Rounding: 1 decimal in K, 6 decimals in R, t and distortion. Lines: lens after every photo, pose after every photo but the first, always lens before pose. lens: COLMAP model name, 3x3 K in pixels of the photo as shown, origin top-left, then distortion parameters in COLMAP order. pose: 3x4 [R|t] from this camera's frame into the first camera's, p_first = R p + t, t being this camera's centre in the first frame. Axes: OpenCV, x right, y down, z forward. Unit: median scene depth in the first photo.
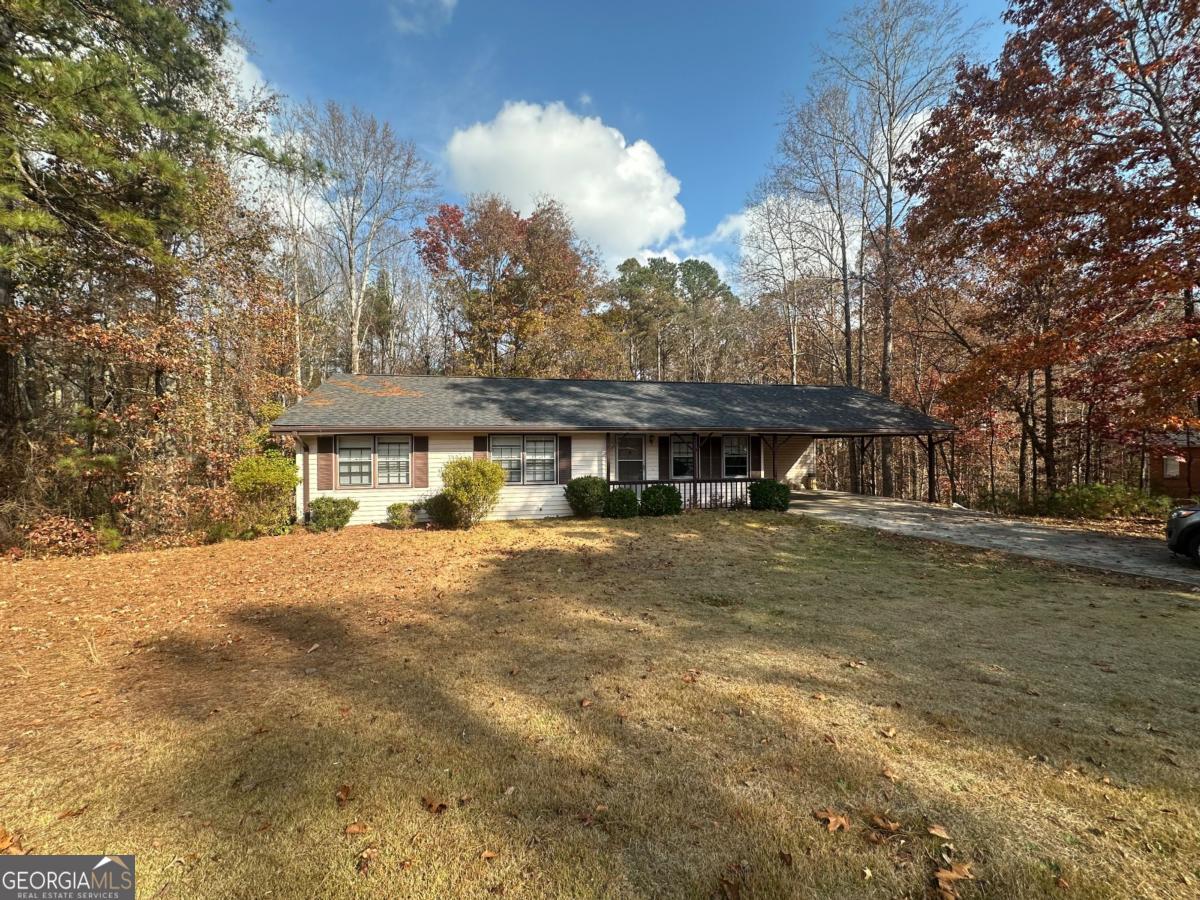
lens RADIAL K [[478.1, 0, 599.3], [0, 478.1, 448.4], [0, 0, 1]] dist [-0.000615, -0.000088]
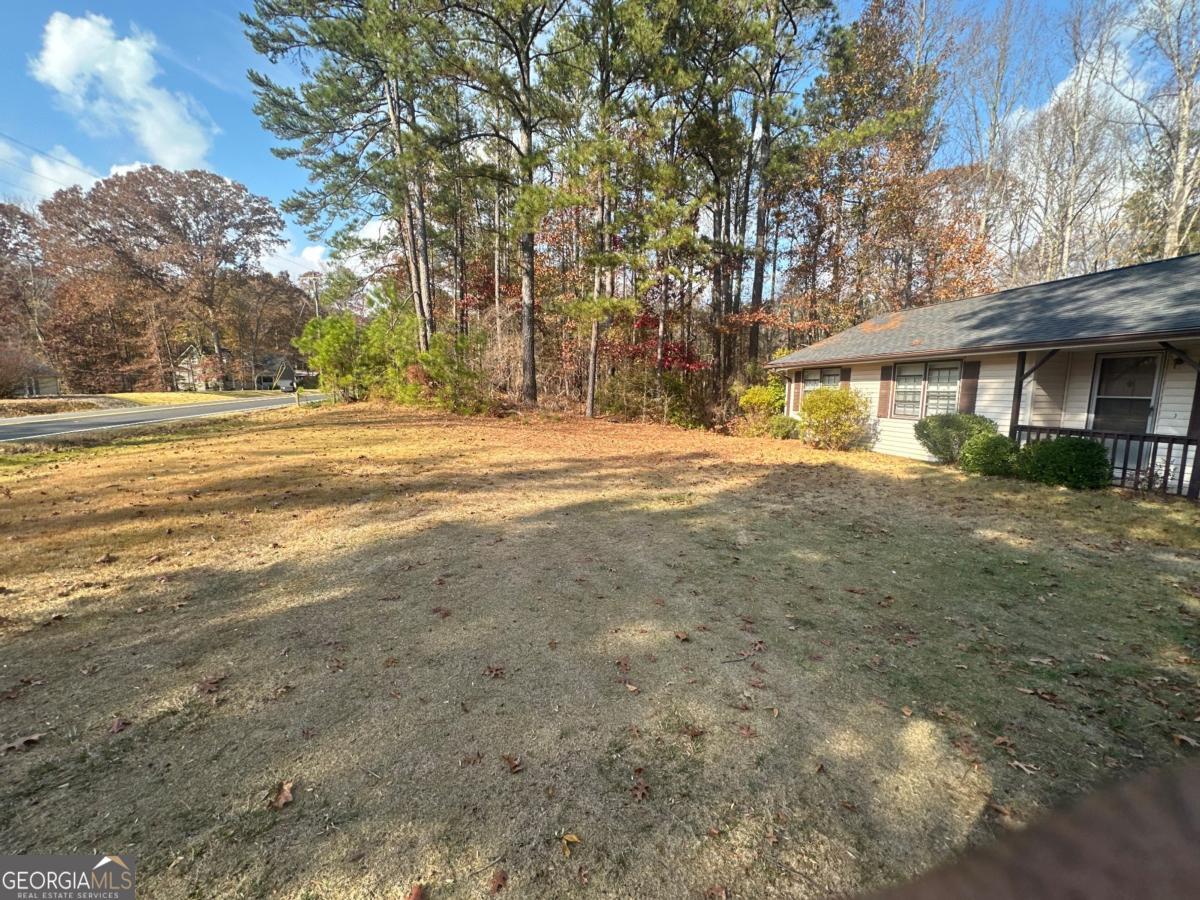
lens RADIAL K [[478.1, 0, 599.3], [0, 478.1, 448.4], [0, 0, 1]] dist [-0.000615, -0.000088]
pose [[-0.012509, 0.129144, -0.991547, 0.712441], [-0.010069, 0.991558, 0.129272, 0.020175], [0.999871, 0.011601, -0.011104, 0.413776]]
